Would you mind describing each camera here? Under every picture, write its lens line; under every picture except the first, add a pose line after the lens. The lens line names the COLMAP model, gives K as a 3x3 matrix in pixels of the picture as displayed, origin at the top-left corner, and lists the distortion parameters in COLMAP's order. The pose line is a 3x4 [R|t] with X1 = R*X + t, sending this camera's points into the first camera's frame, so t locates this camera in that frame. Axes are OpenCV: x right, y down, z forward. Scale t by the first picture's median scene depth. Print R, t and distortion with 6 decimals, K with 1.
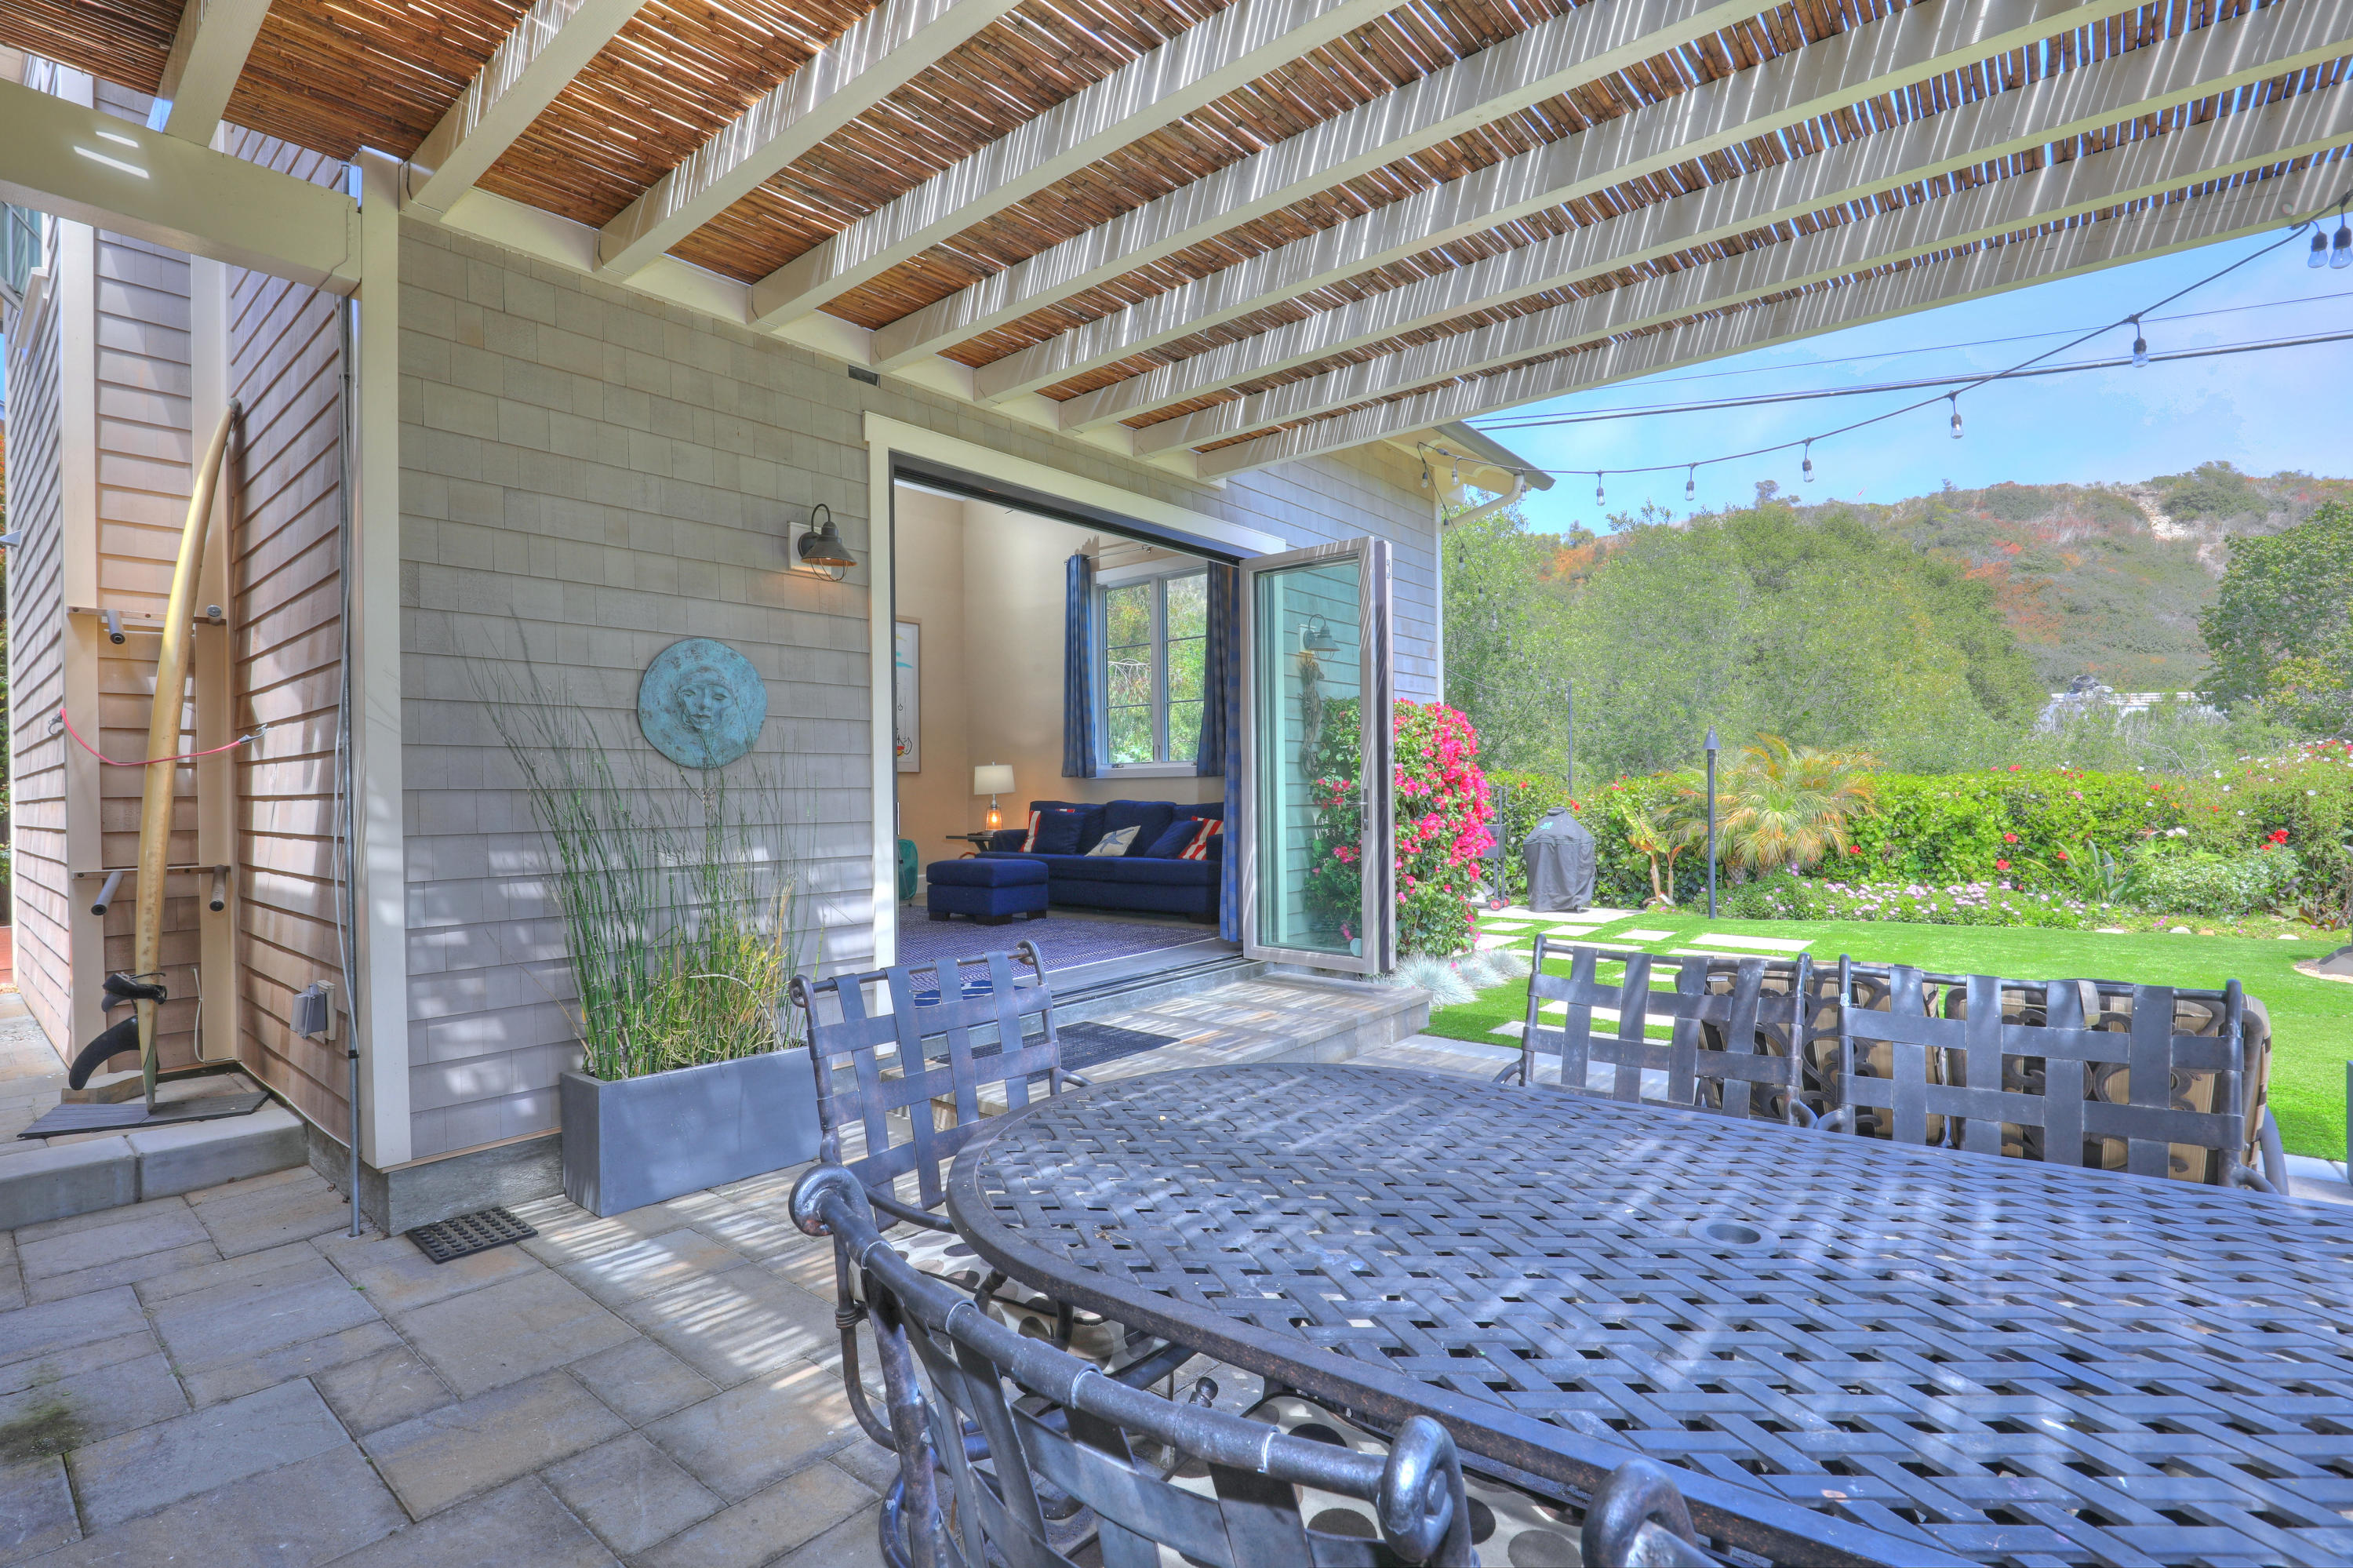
lens RADIAL K [[1076.2, 0, 1195.8], [0, 1076.2, 784.0], [0, 0, 1]] dist [-0.035193, 0.007031]
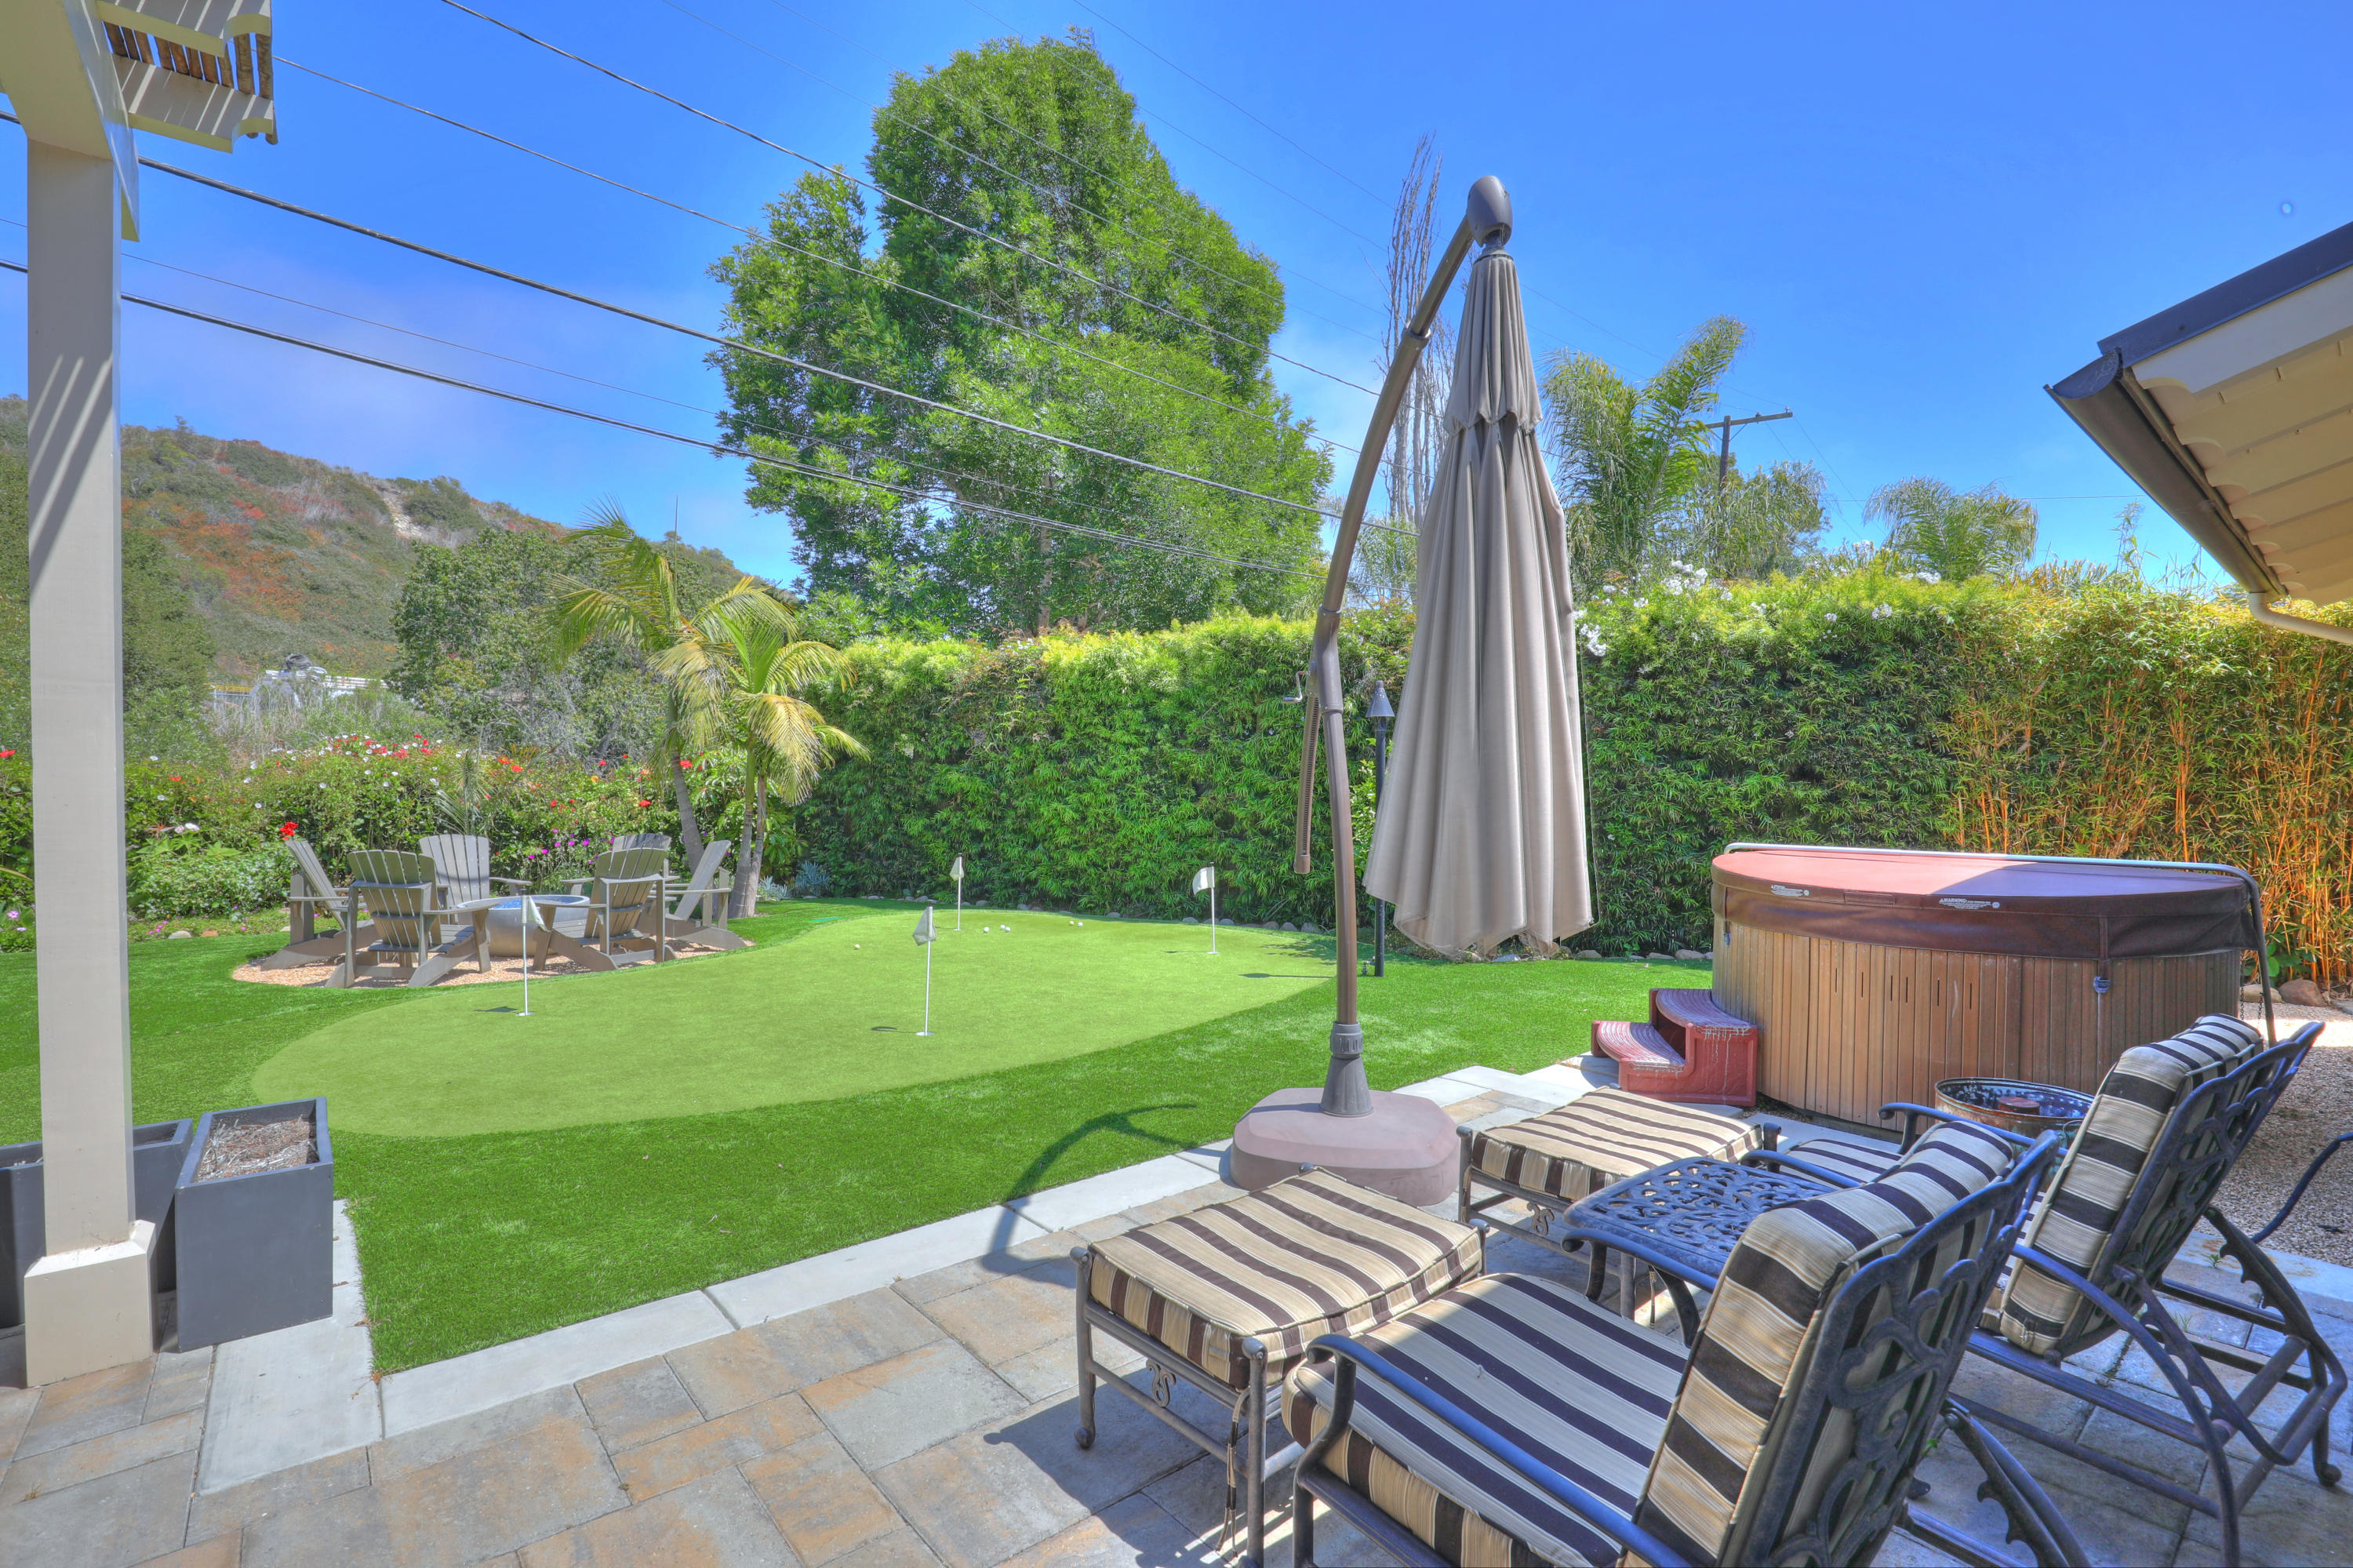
lens RADIAL K [[1076.2, 0, 1182.0], [0, 1076.2, 783.4], [0, 0, 1]] dist [-0.035193, 0.007031]
pose [[0.198105, -0.005266, 0.980167, 0.174546], [-0.015334, 0.999847, 0.008470, -0.013233], [-0.980061, -0.016708, 0.197994, -0.041430]]
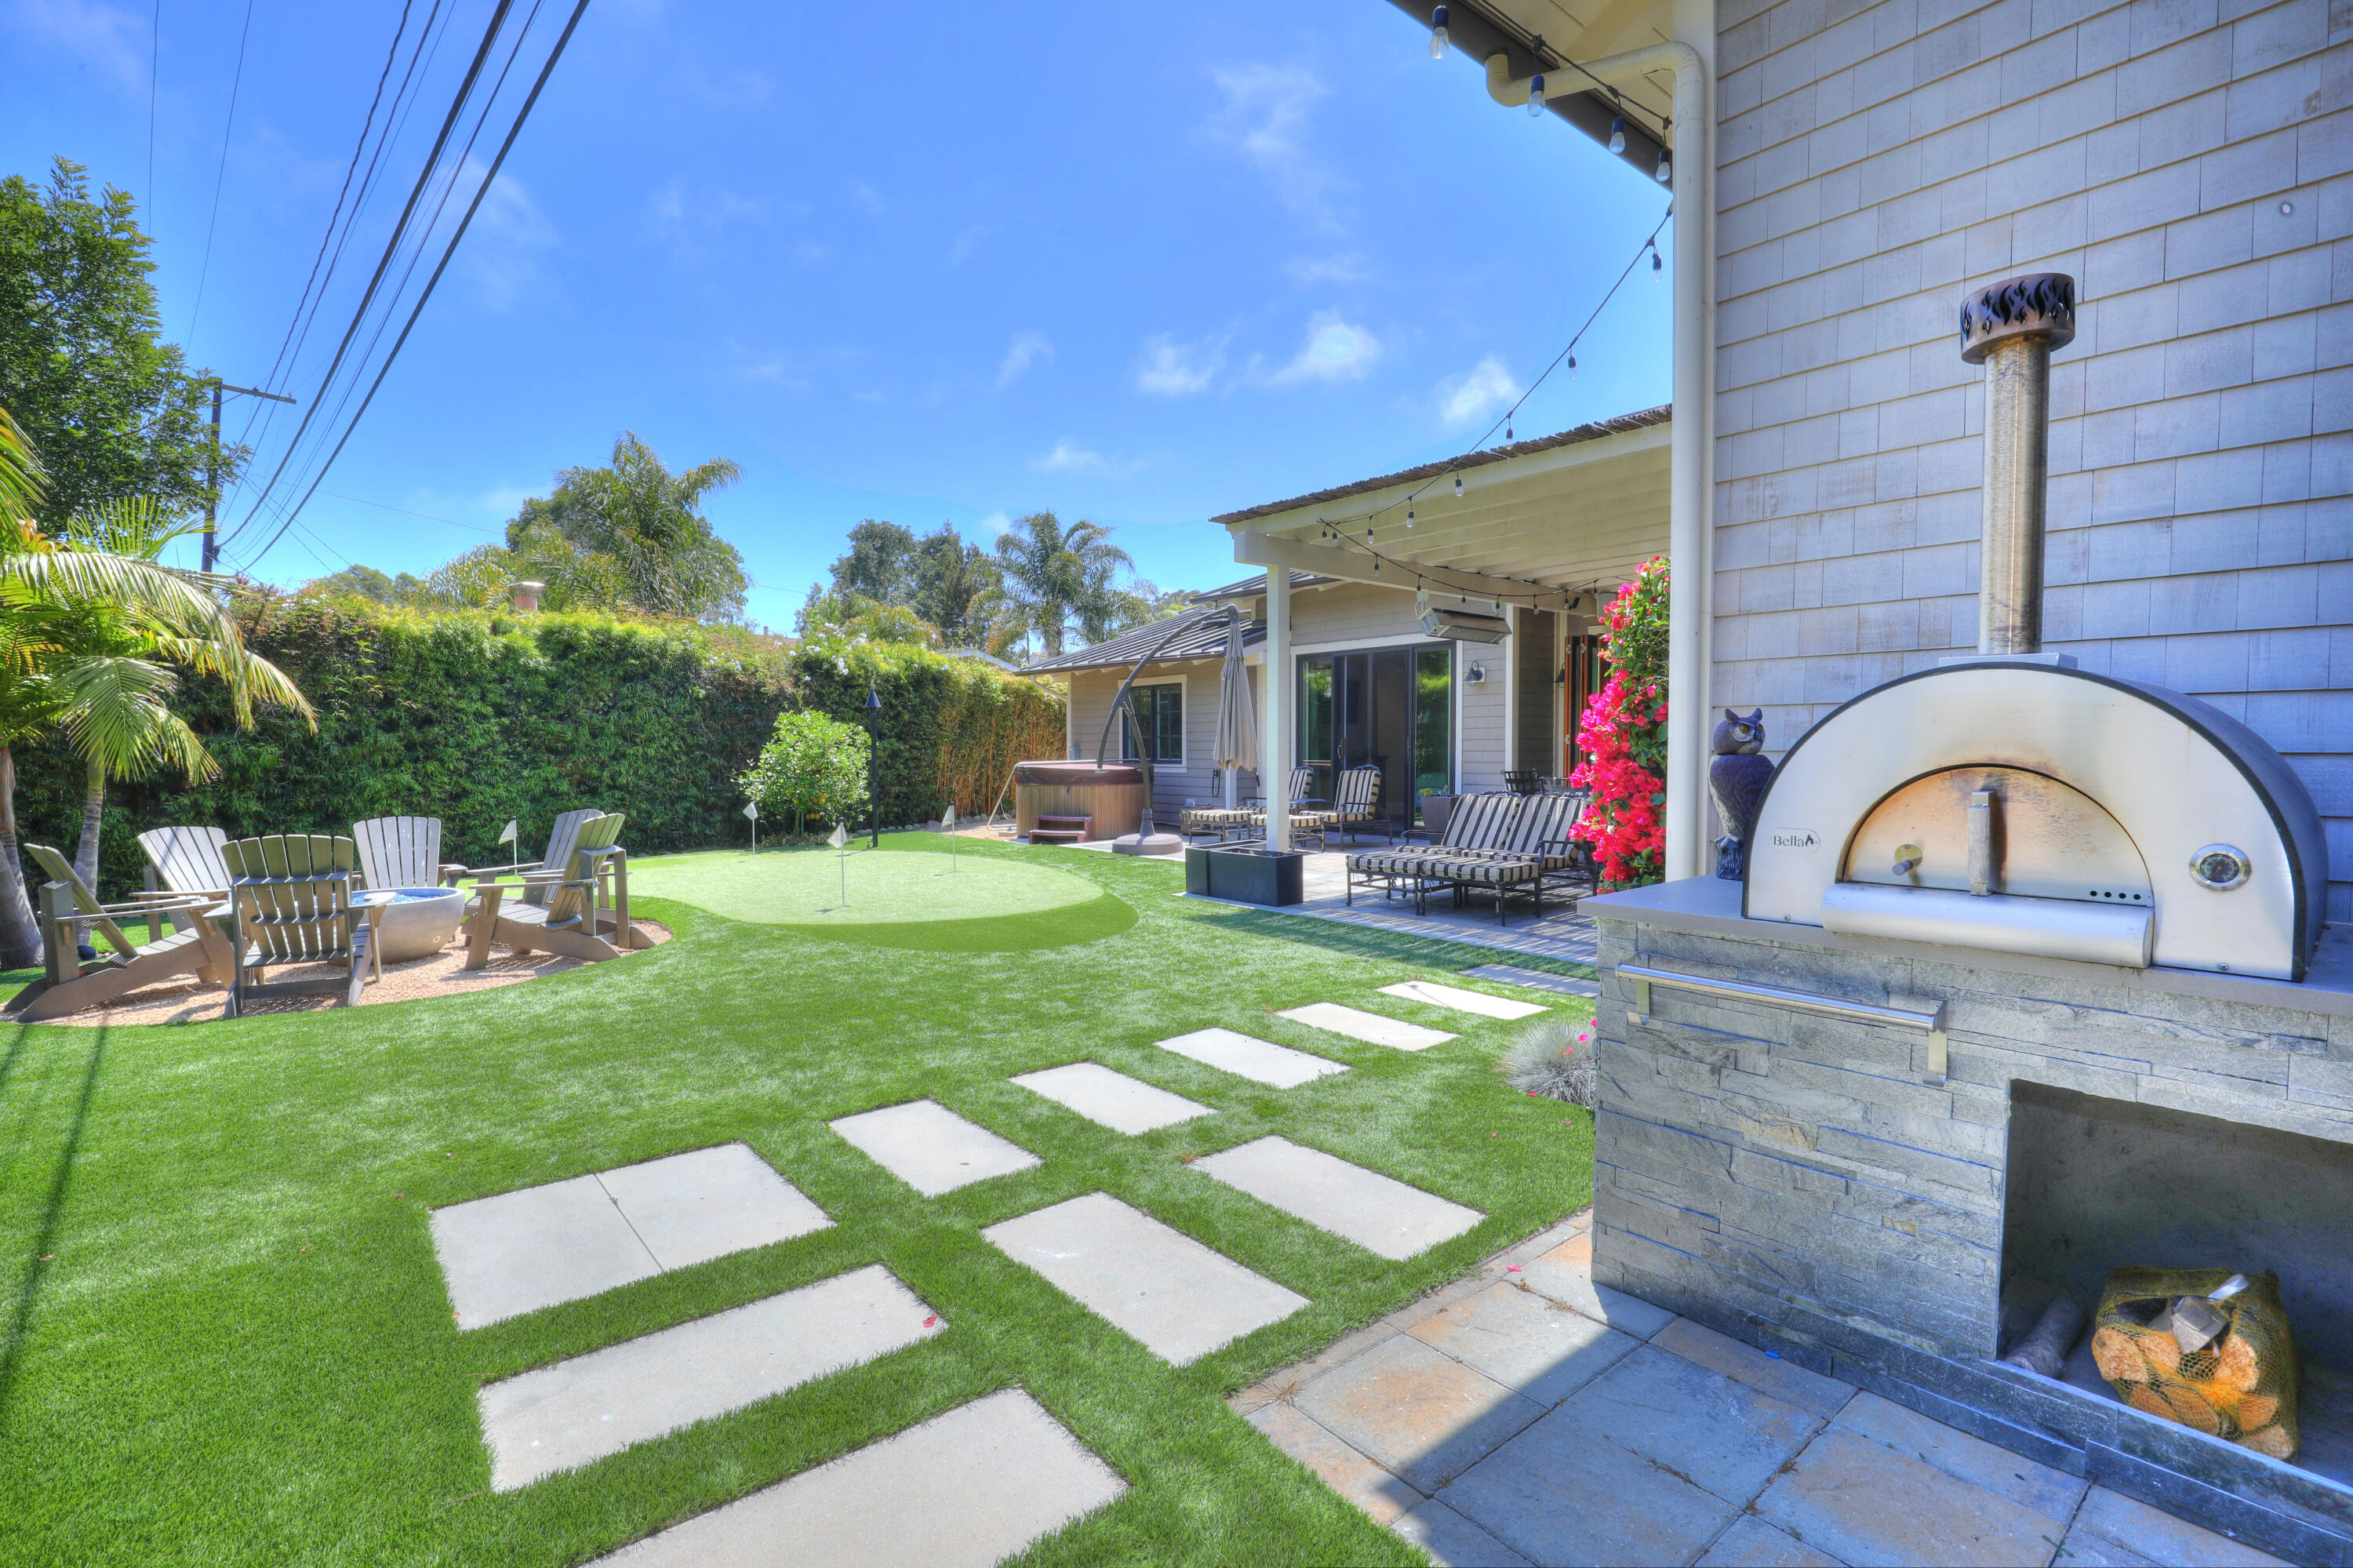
lens RADIAL K [[1090.9, 0, 1173.4], [0, 1090.9, 781.2], [0, 0, 1]] dist [-0.001764, -0.000086]
pose [[-0.978781, 0.009480, 0.204688, 0.250204], [0.015298, 0.999522, 0.026861, 0.005216], [-0.204336, 0.029422, -0.978459, 1.052598]]
